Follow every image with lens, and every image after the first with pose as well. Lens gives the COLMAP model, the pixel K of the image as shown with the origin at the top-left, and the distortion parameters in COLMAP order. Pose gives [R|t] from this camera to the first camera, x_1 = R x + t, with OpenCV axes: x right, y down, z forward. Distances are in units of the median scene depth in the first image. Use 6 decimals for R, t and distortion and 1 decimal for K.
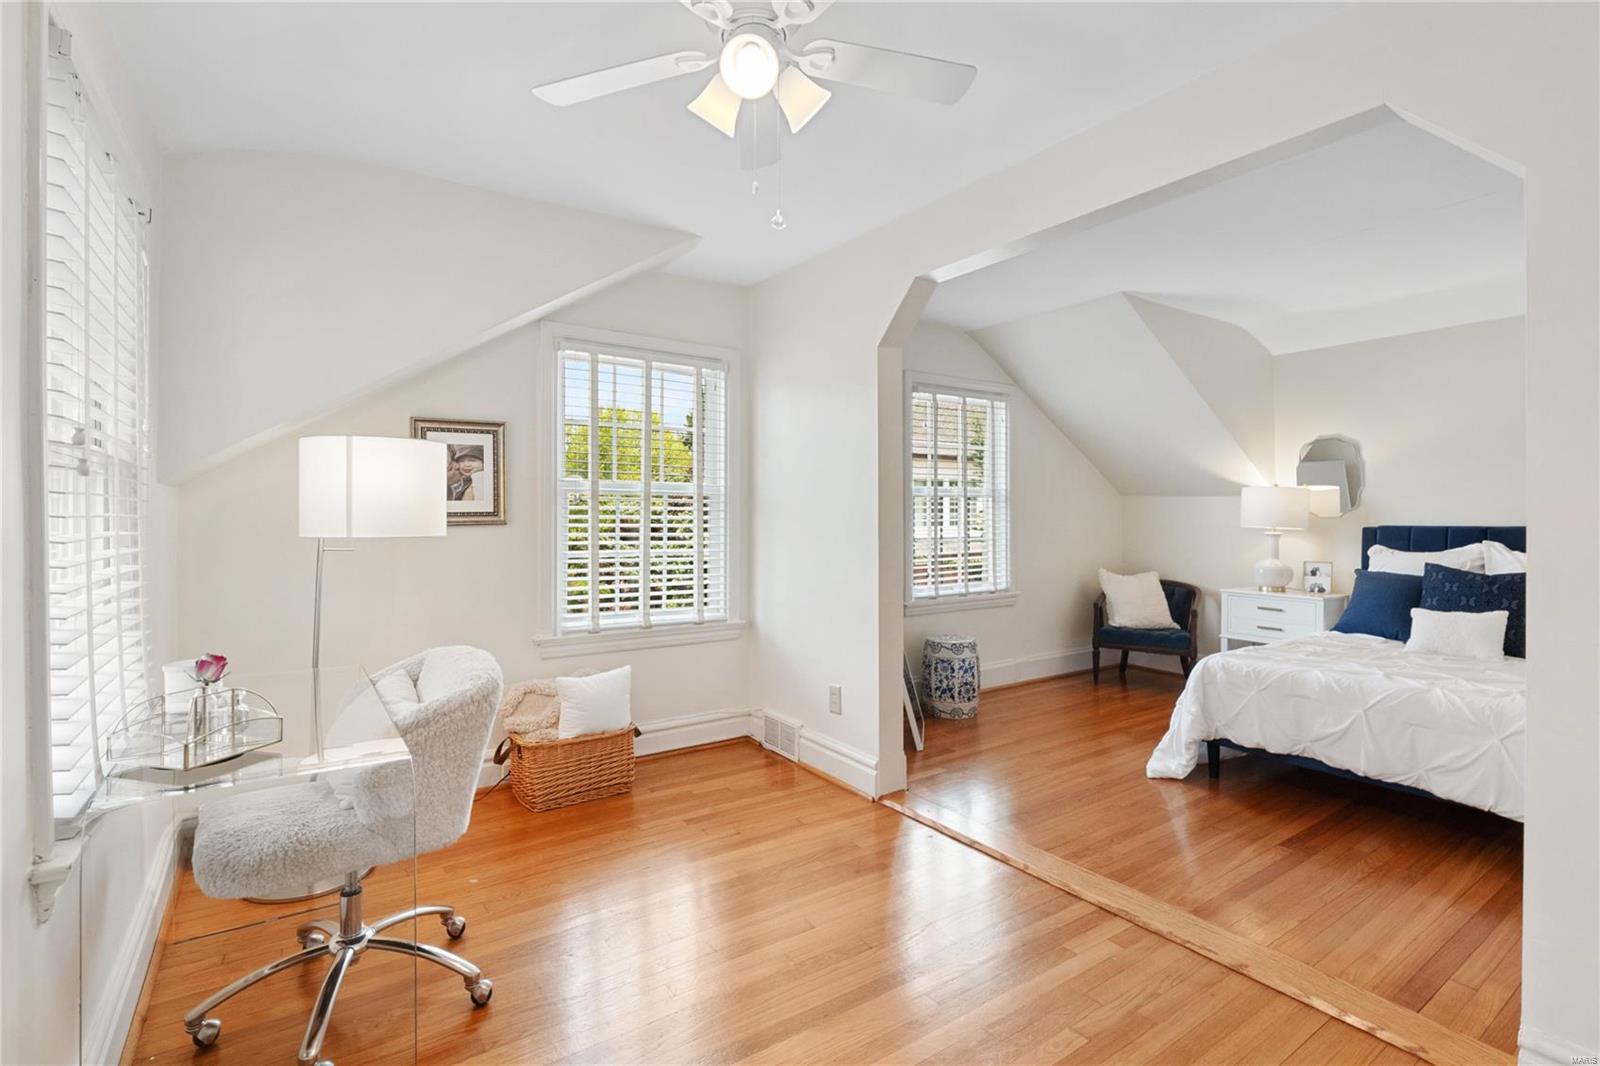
lens RADIAL K [[755.3, 0, 817.3], [0, 755.3, 523.4], [0, 0, 1]] dist [-0.013844, -0.000507]
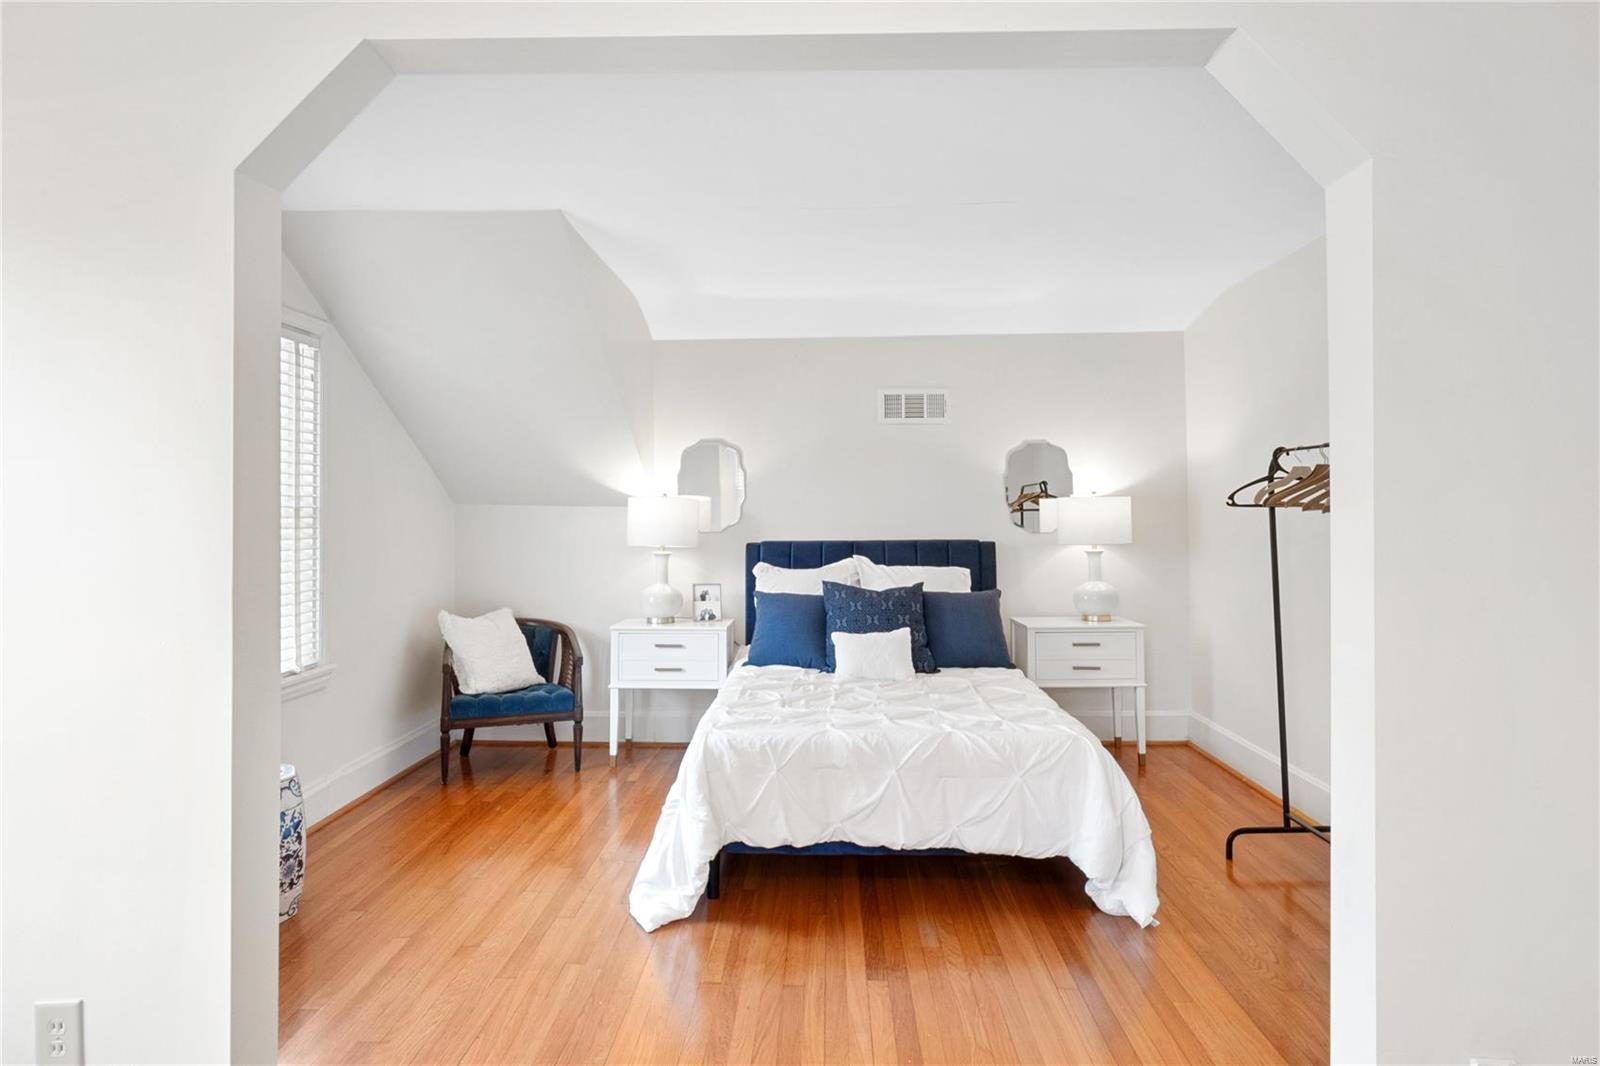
lens RADIAL K [[886.9, 0, 802.7], [0, 886.9, 507.4], [0, 0, 1]] dist [0.006833, -0.001776]
pose [[0.600605, 0.002930, 0.799541, -0.094952], [0.014892, 0.999779, -0.014851, -0.023623], [-0.799408, 0.020826, 0.600428, 0.338103]]
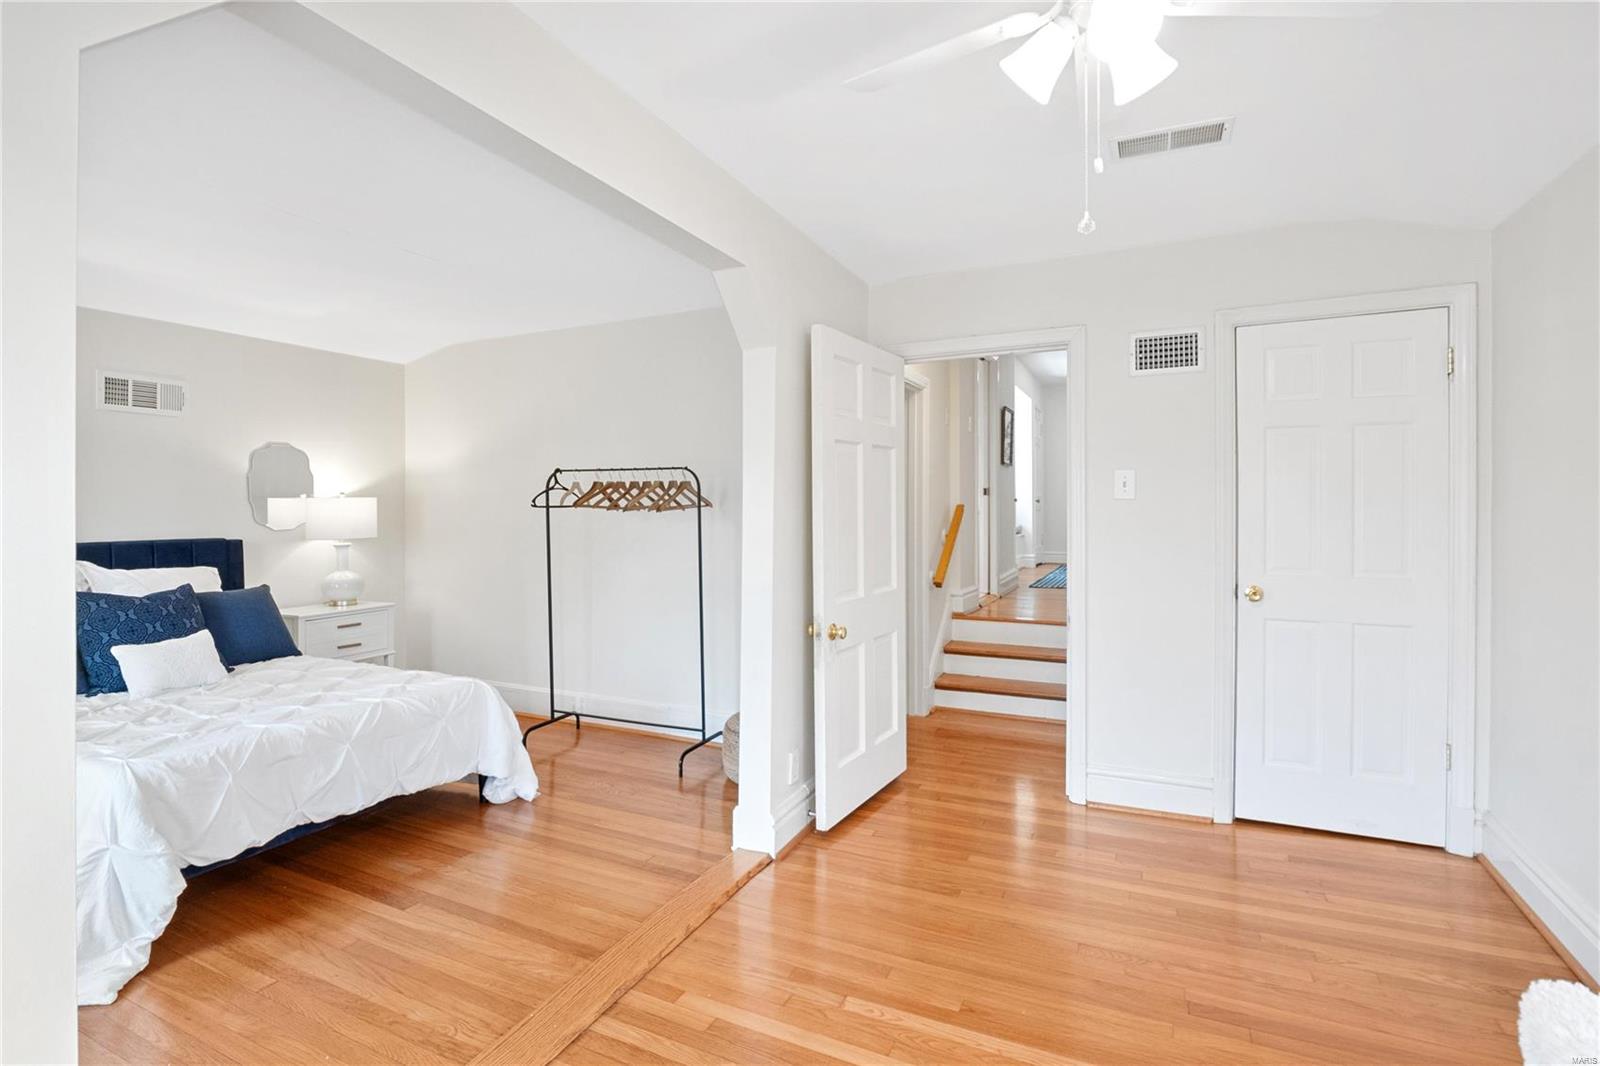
lens RADIAL K [[755.3, 0, 808.7], [0, 755.3, 520.5], [0, 0, 1]] dist [-0.013844, -0.000507]
pose [[-0.491586, -0.012967, 0.870733, -0.257752], [0.012462, 0.999682, 0.021923, -0.029948], [-0.870740, 0.021628, -0.491268, 0.675506]]
